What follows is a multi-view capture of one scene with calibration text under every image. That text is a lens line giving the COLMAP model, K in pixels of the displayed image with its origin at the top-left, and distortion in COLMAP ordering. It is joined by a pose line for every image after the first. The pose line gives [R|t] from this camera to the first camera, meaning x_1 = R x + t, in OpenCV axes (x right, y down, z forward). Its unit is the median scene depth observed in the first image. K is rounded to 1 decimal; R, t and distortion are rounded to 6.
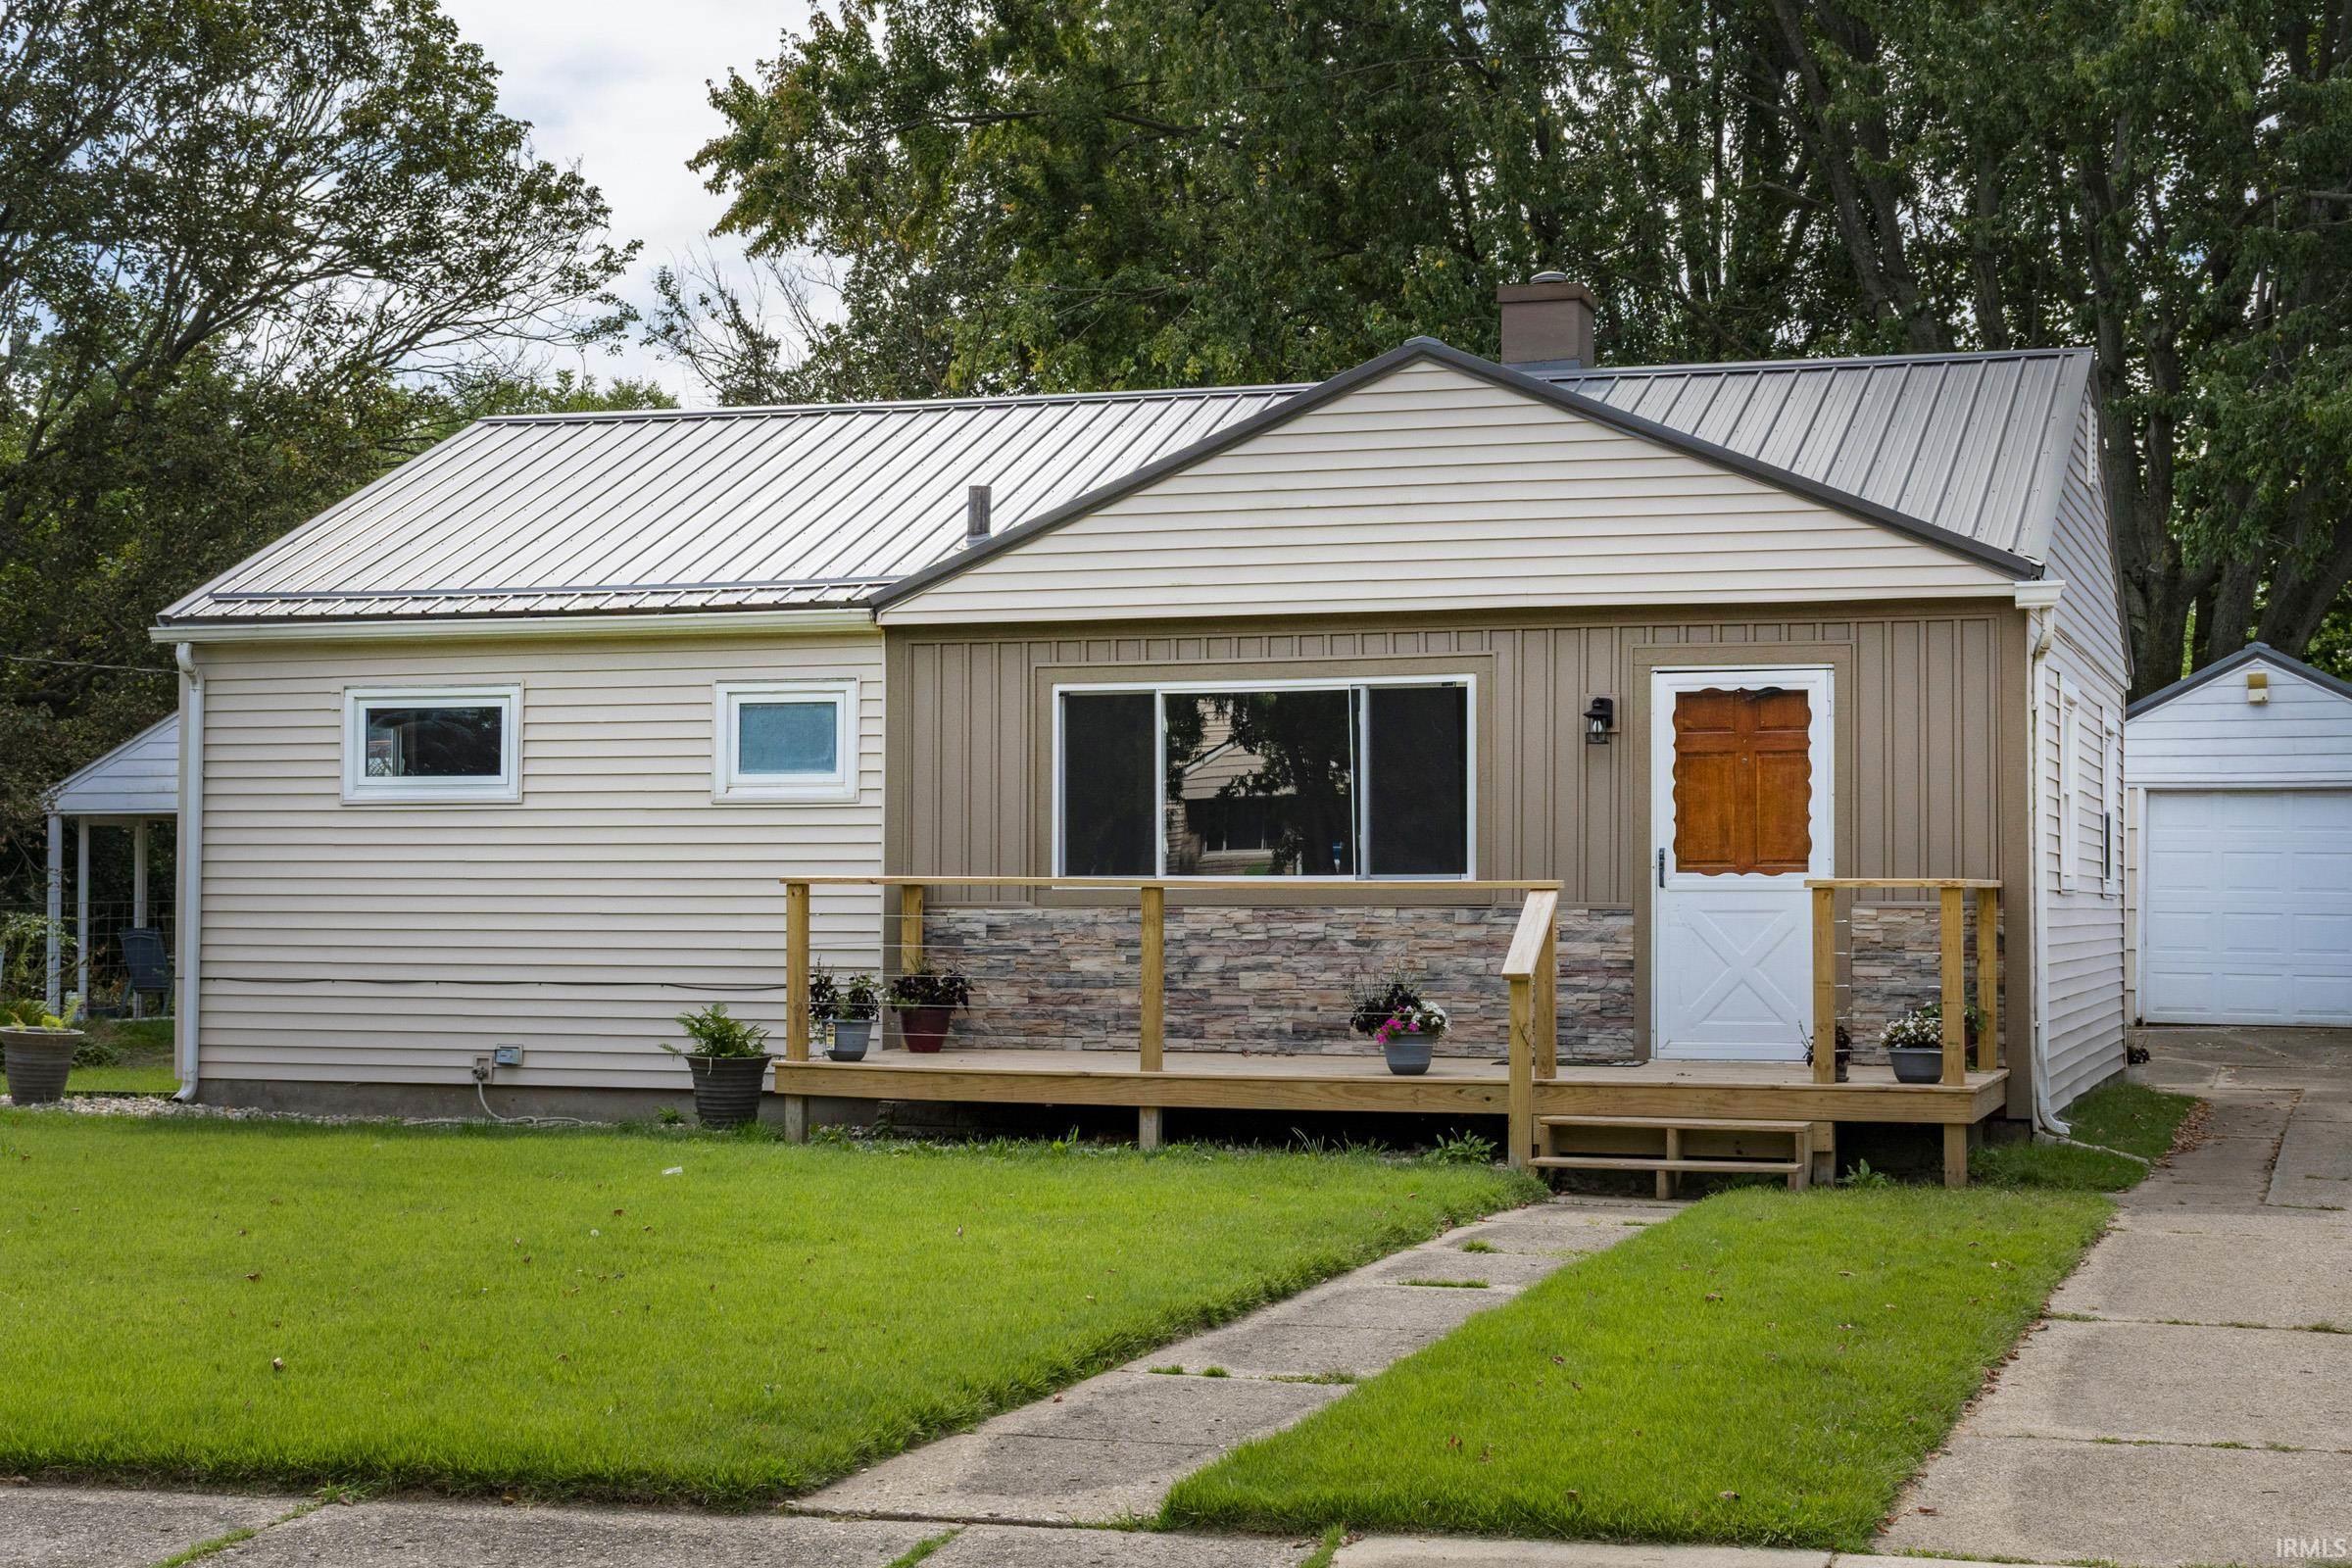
lens RADIAL K [[3488.4, 0, 1176.0], [0, 3488.4, 784.0], [0, 0, 1]] dist [0.013275, 0.019991]
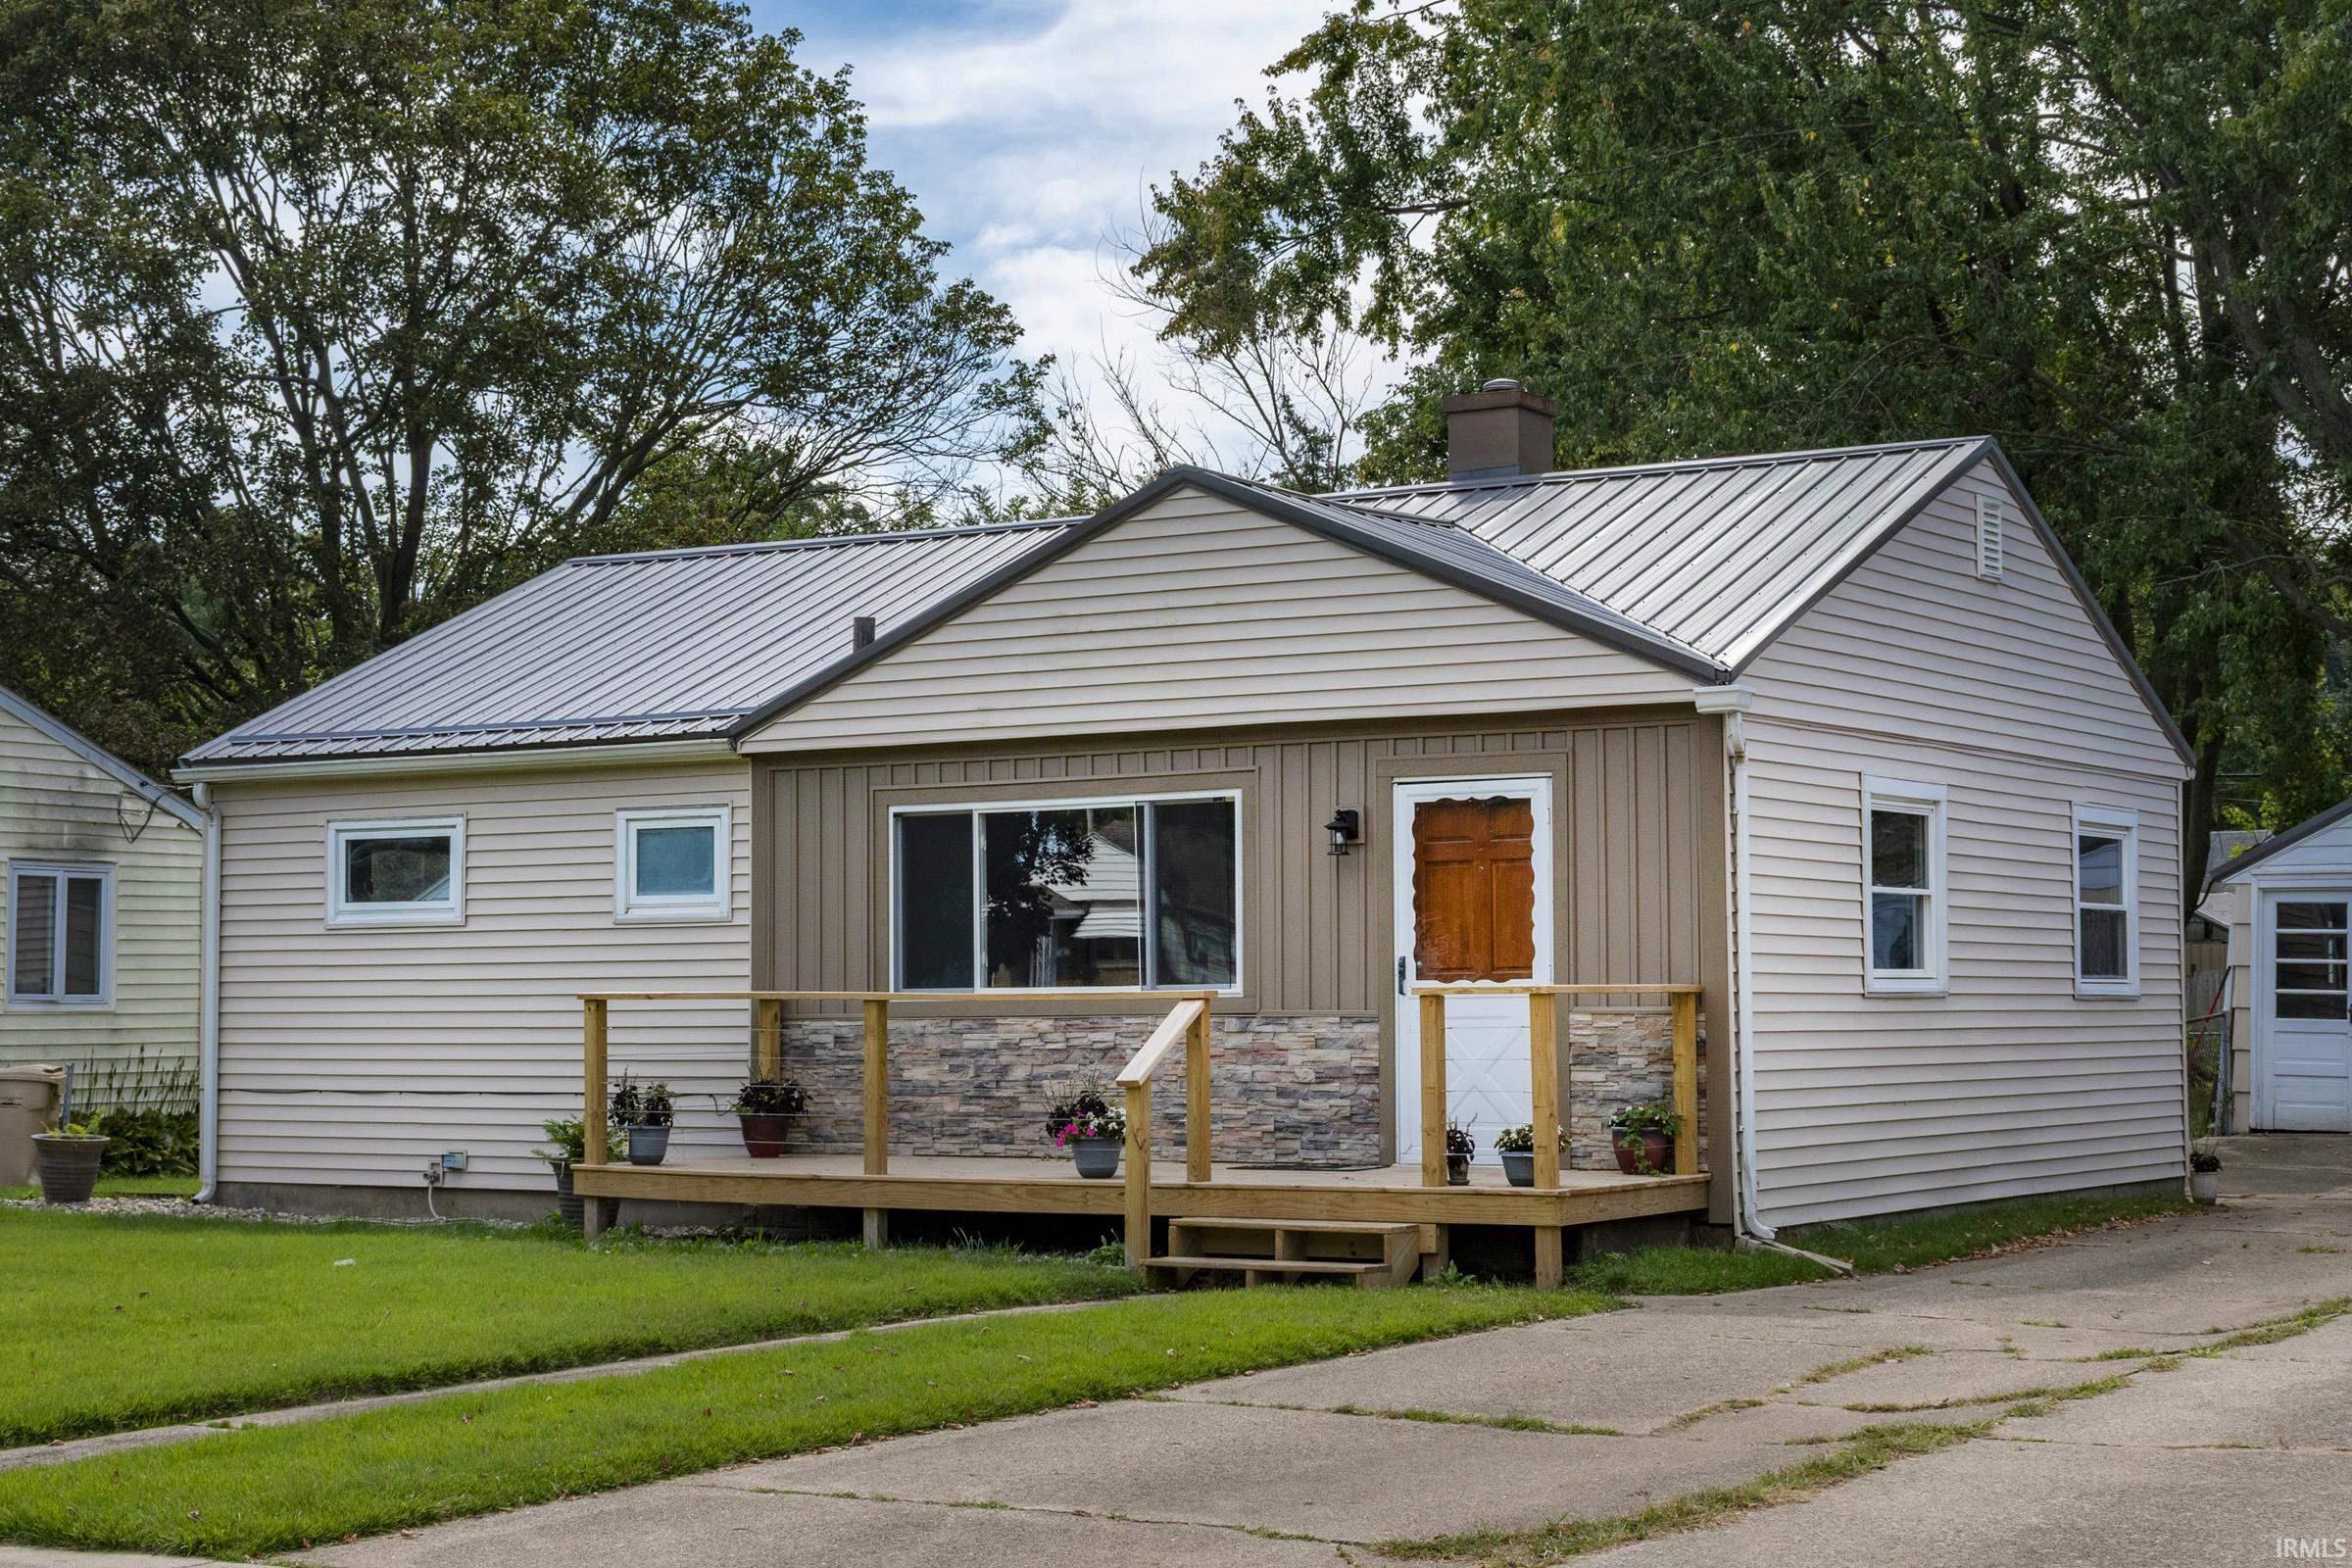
lens RADIAL K [[3714.1, 0, 1176.0], [0, 3714.1, 784.0], [0, 0, 1]] dist [-0.012903, 0.130410]
pose [[0.971819, -0.022931, -0.234609, 0.317950], [0.016725, 0.999456, -0.028409, -0.002142], [0.235132, 0.023685, 0.971675, -0.067315]]
